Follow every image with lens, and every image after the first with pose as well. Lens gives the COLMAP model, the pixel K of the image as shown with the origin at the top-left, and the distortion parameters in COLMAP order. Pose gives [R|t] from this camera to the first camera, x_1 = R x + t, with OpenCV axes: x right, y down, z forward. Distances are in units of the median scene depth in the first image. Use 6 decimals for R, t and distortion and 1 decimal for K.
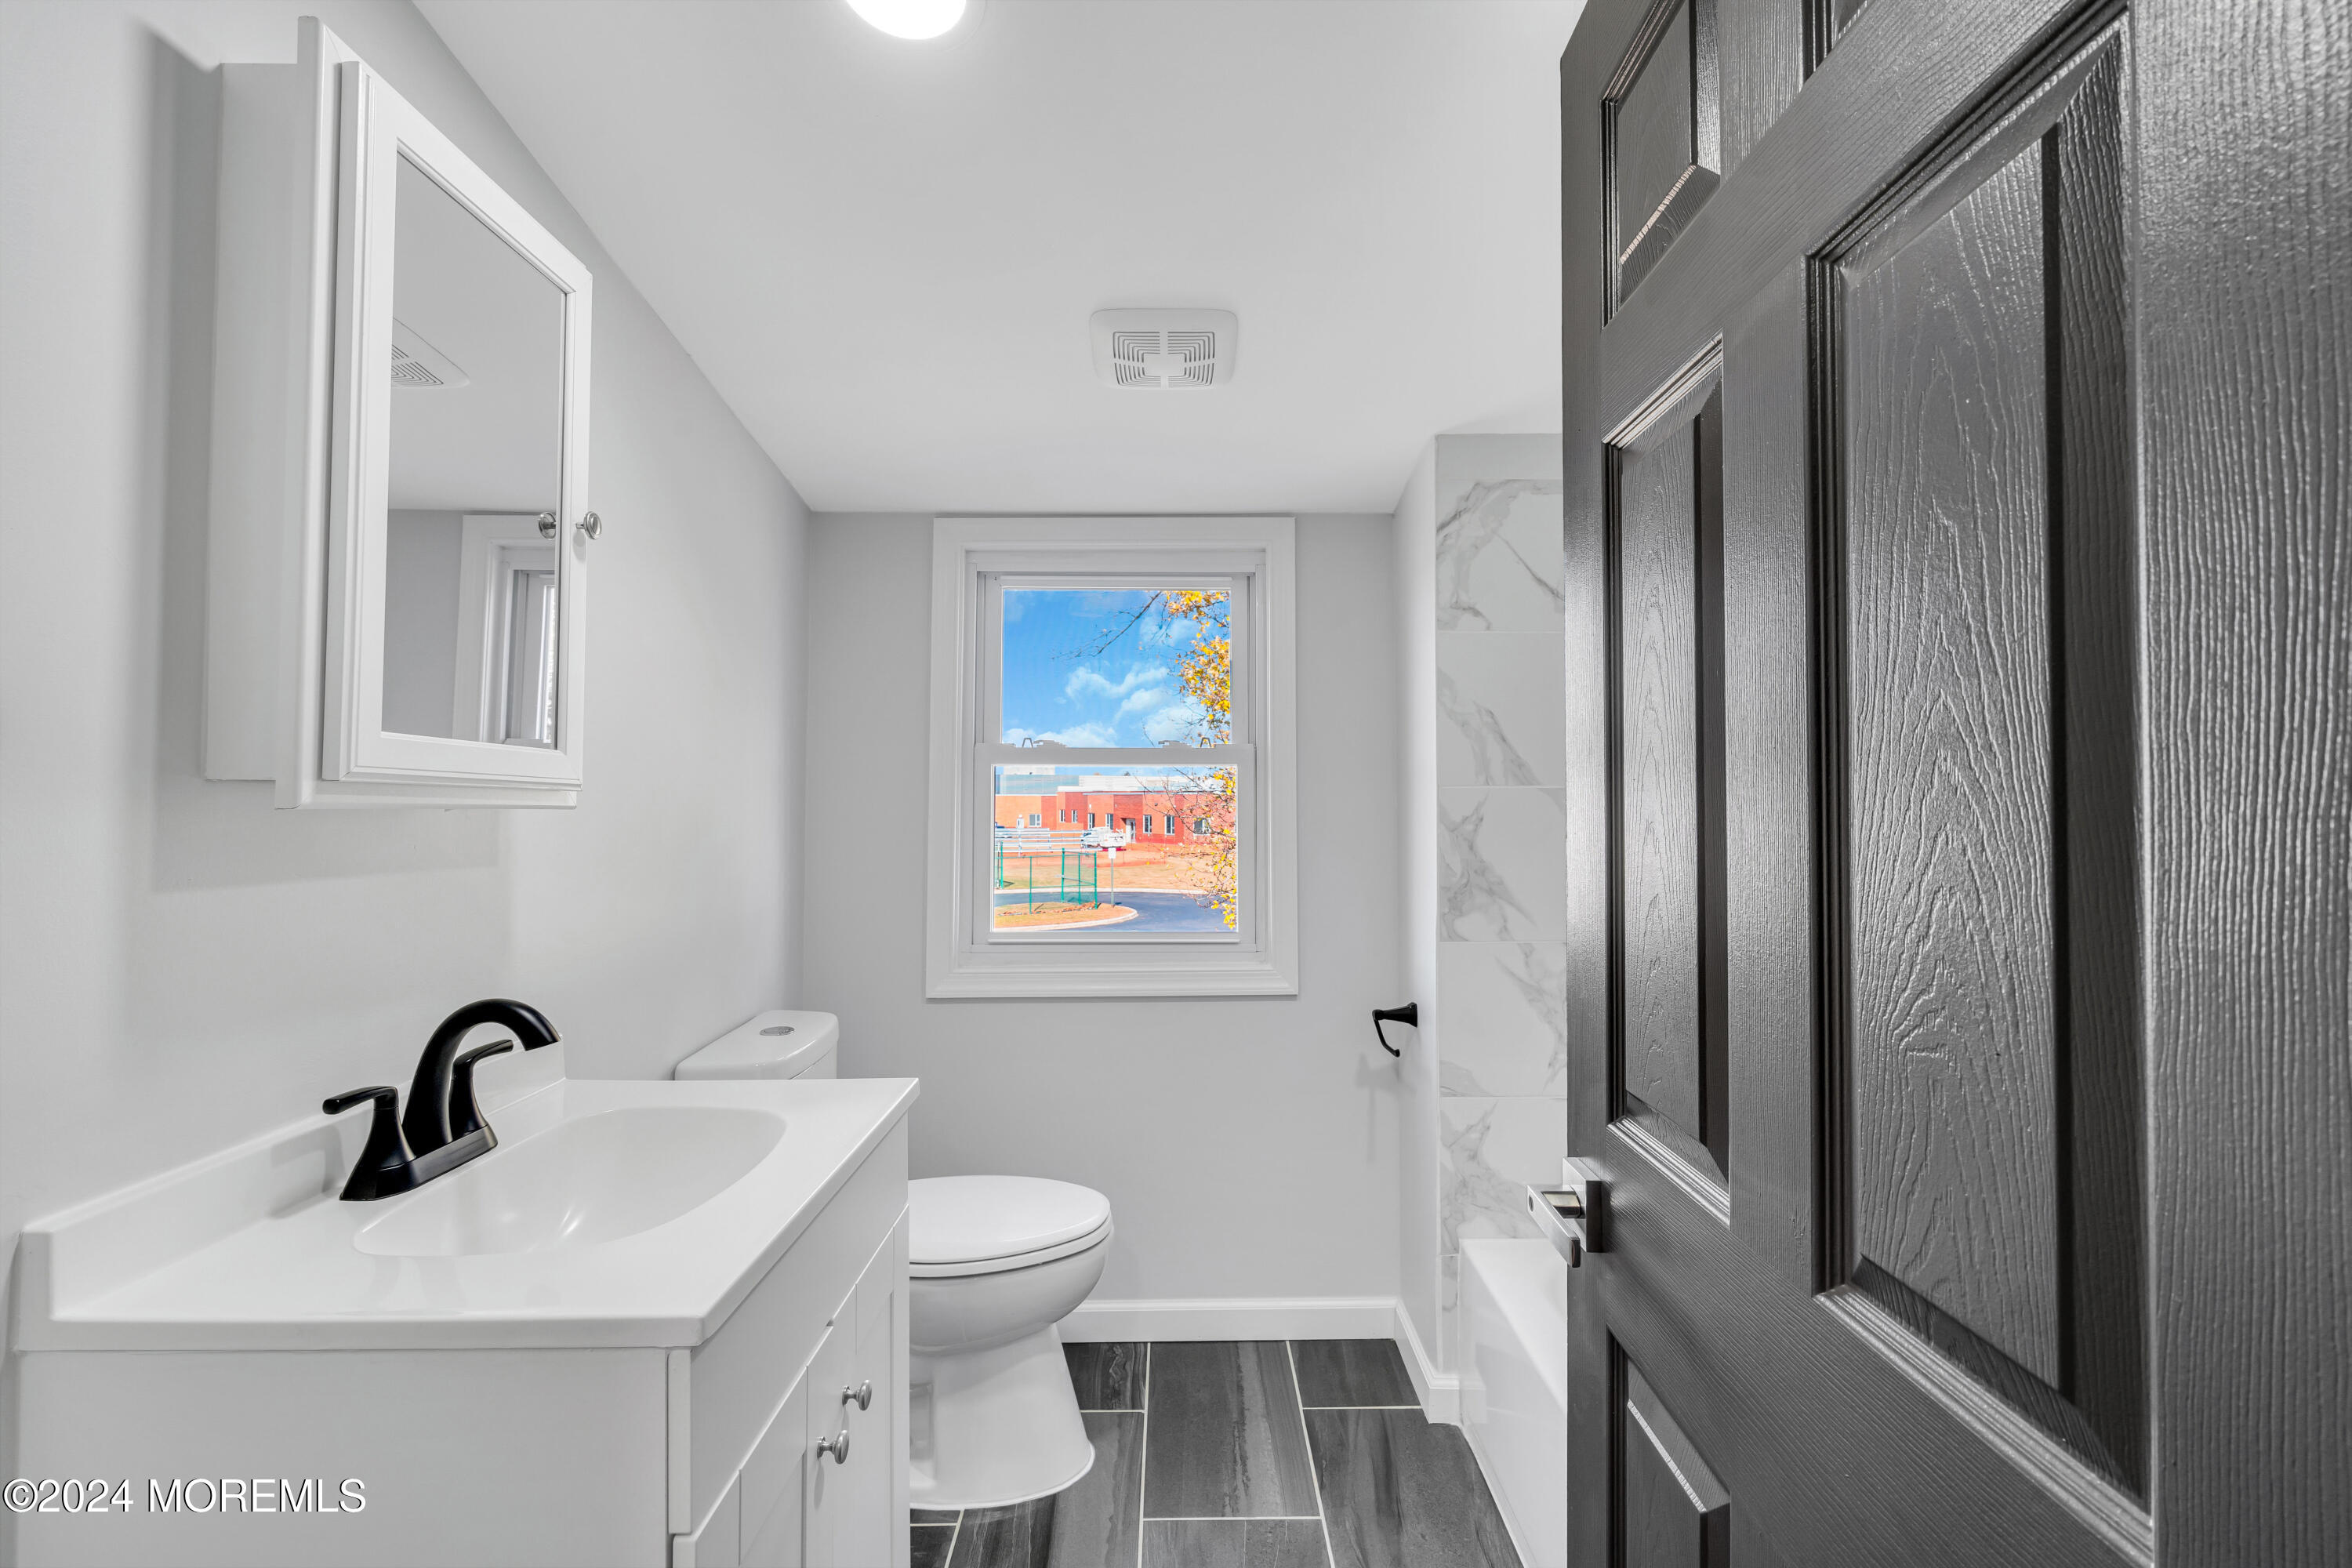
lens RADIAL K [[1061.3, 0, 1178.4], [0, 1061.3, 787.5], [0, 0, 1]] dist [-0.008891, 0.003732]
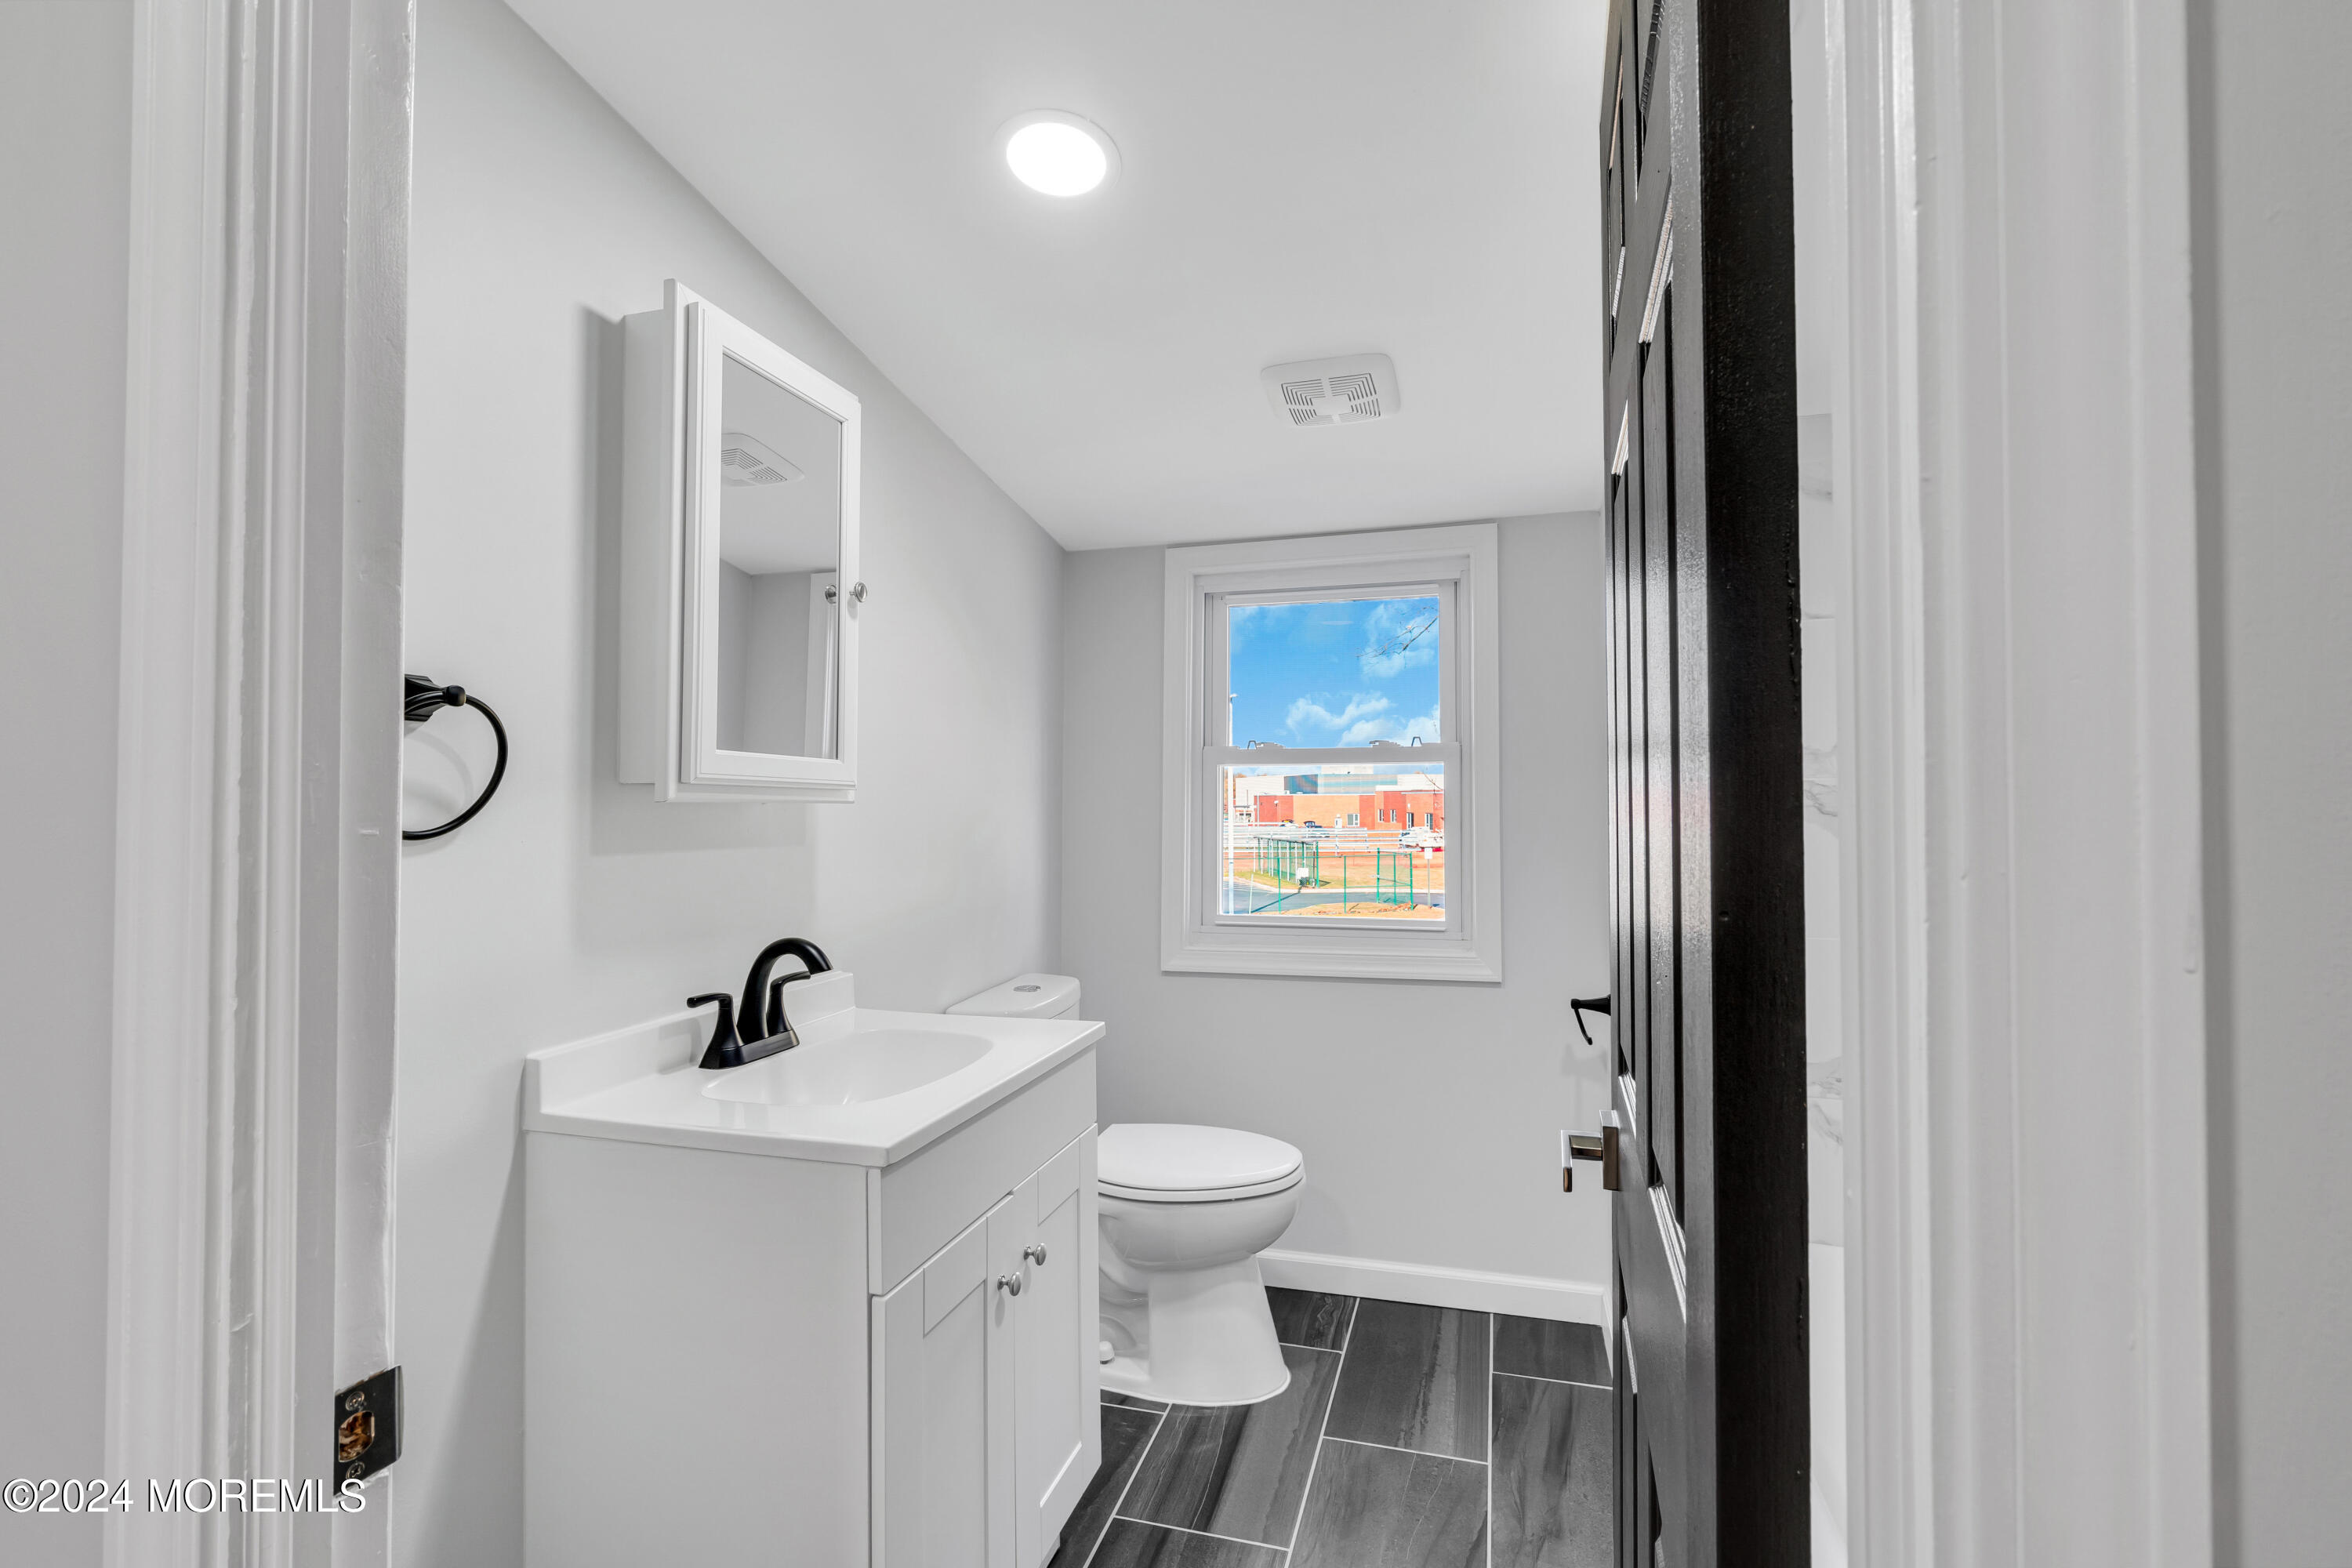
lens RADIAL K [[1061.3, 0, 1170.8], [0, 1061.3, 788.6], [0, 0, 1]] dist [-0.008891, 0.003732]
pose [[0.955016, -0.007683, -0.296455, 0.199152], [0.008168, 0.999967, 0.000400, 0.004211], [0.296442, -0.002804, 0.955047, -0.154504]]
